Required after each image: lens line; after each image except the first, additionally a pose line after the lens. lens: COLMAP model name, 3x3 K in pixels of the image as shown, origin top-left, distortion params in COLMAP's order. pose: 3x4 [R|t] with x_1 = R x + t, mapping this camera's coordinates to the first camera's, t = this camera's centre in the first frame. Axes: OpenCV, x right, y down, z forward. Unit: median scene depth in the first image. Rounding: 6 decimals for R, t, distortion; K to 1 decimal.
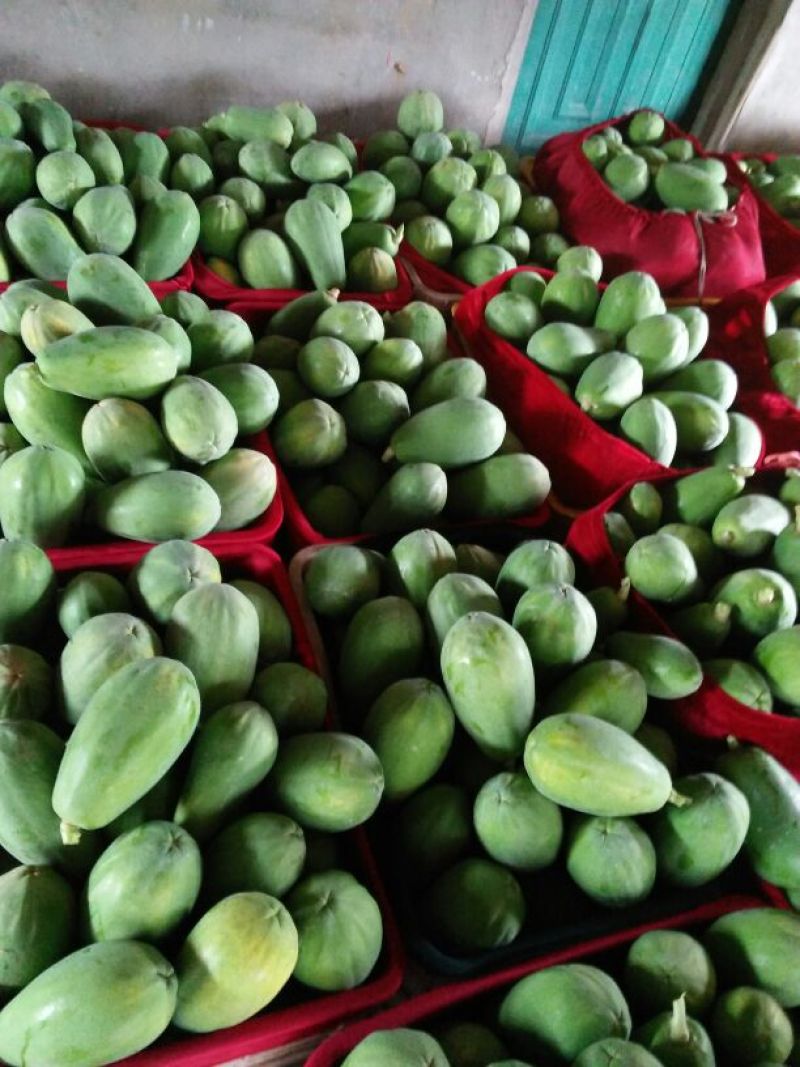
lens RADIAL K [[870.6, 0, 399.8], [0, 870.6, 533.4], [0, 0, 1]] dist [0.083408, -0.146670]
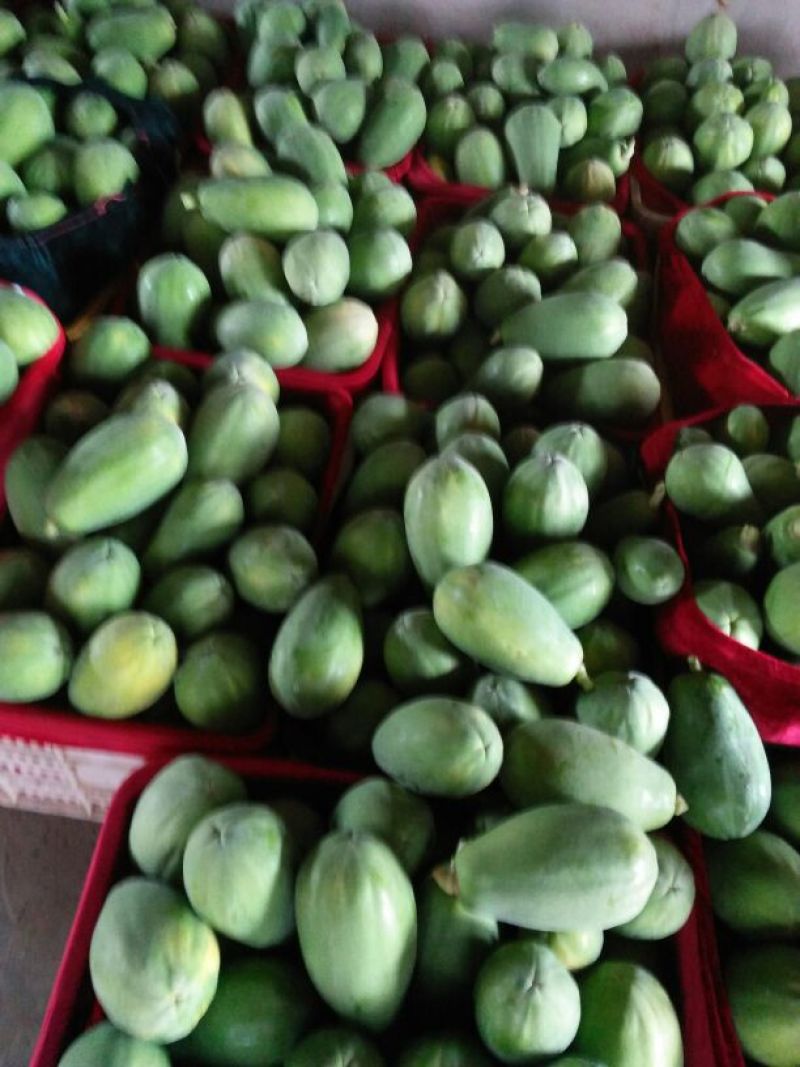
lens RADIAL K [[870.6, 0, 399.8], [0, 870.6, 533.4], [0, 0, 1]] dist [0.083408, -0.146670]
pose [[0.883945, 0.233868, -0.404904, 0.326157], [-0.235157, 0.970803, 0.047356, 0.100397], [0.404157, 0.053356, 0.913132, 0.042794]]
